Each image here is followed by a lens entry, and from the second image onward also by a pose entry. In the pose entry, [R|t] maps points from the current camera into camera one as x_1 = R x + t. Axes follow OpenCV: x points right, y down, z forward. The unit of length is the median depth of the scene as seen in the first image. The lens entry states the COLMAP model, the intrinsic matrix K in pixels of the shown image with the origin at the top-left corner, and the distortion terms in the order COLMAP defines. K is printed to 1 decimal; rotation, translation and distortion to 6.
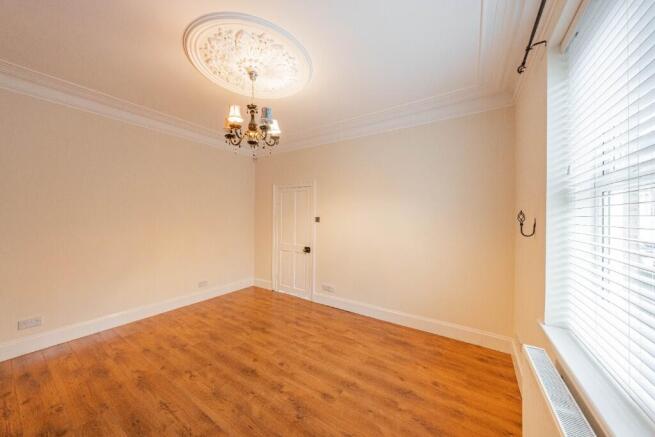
lens RADIAL K [[220.5, 0, 325.6], [0, 220.5, 216.4], [0, 0, 1]] dist [0.000597, 0.000147]
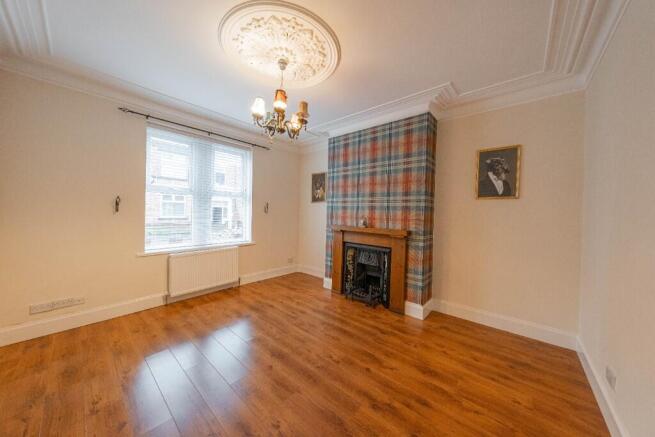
lens RADIAL K [[220.5, 0, 325.4], [0, 220.5, 216.4], [0, 0, 1]] dist [0.000597, 0.000147]
pose [[-0.989461, -0.031028, 0.141438, -0.600983], [-0.030121, 0.999510, 0.008545, 0.044763], [-0.141634, 0.004195, -0.989910, 1.720863]]
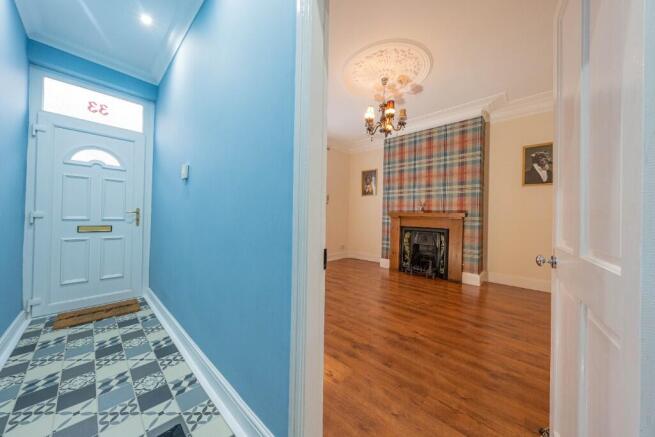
lens RADIAL K [[220.5, 0, 327.0], [0, 220.5, 216.8], [0, 0, 1]] dist [0.000597, 0.000147]
pose [[-0.987818, -0.025368, 0.153534, -0.184666], [-0.027008, 0.999598, -0.008608, 0.186849], [-0.153254, -0.012649, -0.988106, 2.060392]]
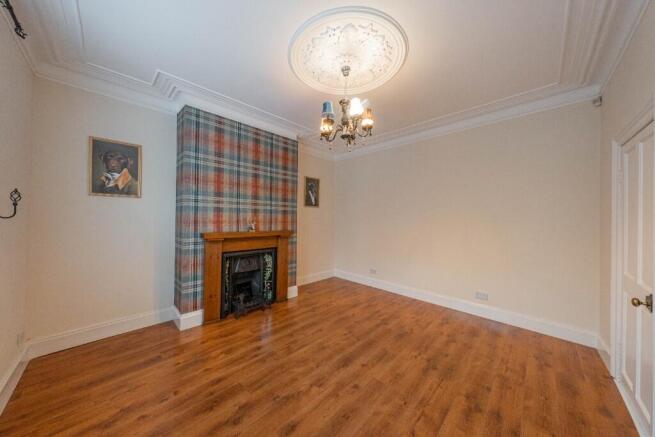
lens RADIAL K [[220.5, 0, 326.9], [0, 220.5, 215.4], [0, 0, 1]] dist [0.000597, 0.000147]
pose [[-0.193547, -0.015970, -0.980961, 0.590013], [-0.007681, 0.999862, -0.014763, 0.038697], [0.981061, 0.004678, -0.193643, 0.967421]]
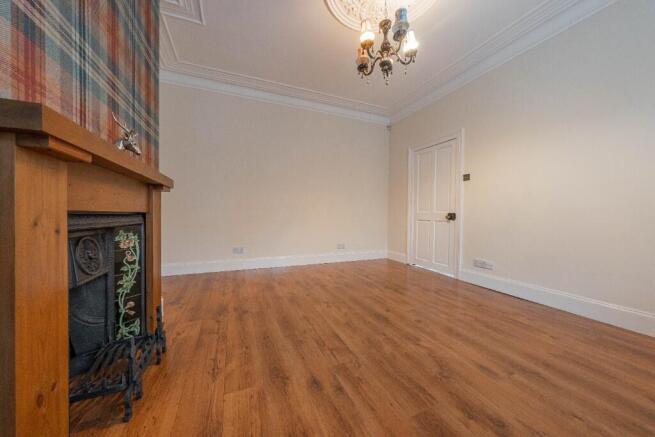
lens RADIAL K [[220.5, 0, 328.4], [0, 220.5, 214.8], [0, 0, 1]] dist [0.000597, 0.000147]
pose [[0.835134, 0.004413, -0.550029, -0.022376], [-0.001542, 0.999983, 0.005682, 0.236630], [0.550045, -0.003897, 0.835126, 0.099225]]
